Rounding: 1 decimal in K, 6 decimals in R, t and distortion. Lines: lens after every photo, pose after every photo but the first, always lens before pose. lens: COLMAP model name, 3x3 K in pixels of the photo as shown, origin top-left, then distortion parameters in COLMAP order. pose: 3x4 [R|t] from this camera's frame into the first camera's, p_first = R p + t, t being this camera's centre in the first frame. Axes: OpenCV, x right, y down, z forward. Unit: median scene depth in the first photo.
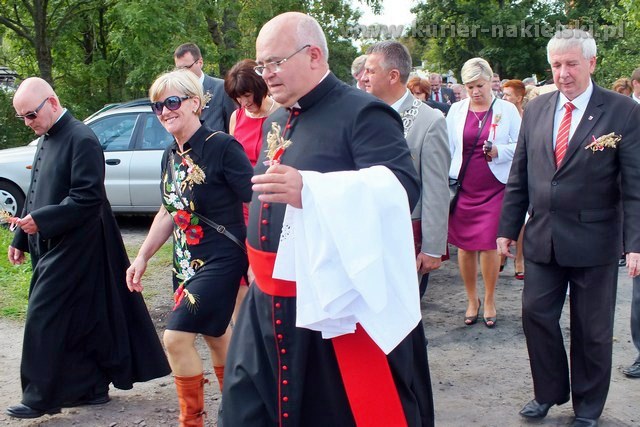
lens RADIAL K [[866.2, 0, 320.0], [0, 866.2, 213.5], [0, 0, 1]] dist [-0.297833, 1.051389]
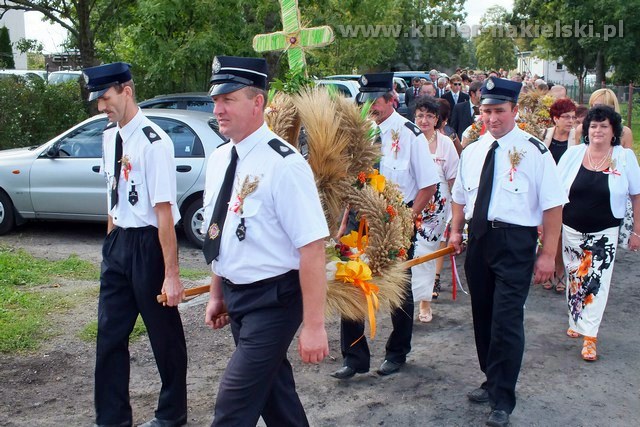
lens RADIAL K [[866.2, 0, 320.0], [0, 866.2, 213.5], [0, 0, 1]] dist [-0.297833, 1.051389]
pose [[0.989916, 0.035258, -0.137196, 0.062592], [-0.032098, 0.999168, 0.025178, -0.020439], [0.137970, -0.020521, 0.990224, 0.045898]]
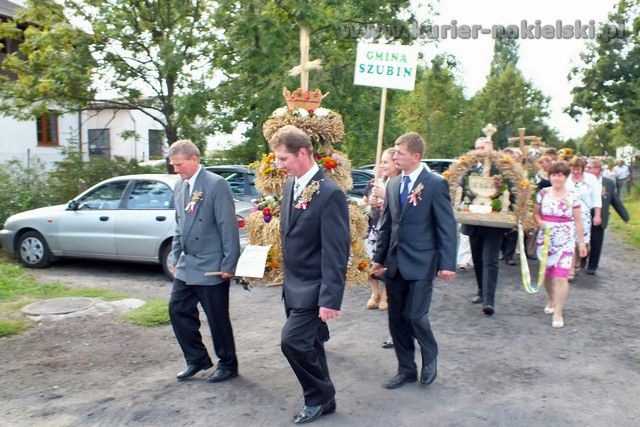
lens RADIAL K [[667.2, 0, 320.0], [0, 667.2, 213.5], [0, 0, 1]] dist [-0.157482, 0.334678]
pose [[0.935744, 0.022788, -0.351943, 0.186219], [-0.045655, 0.997341, -0.056809, -0.013310], [0.349713, 0.069226, 0.934296, 0.102284]]
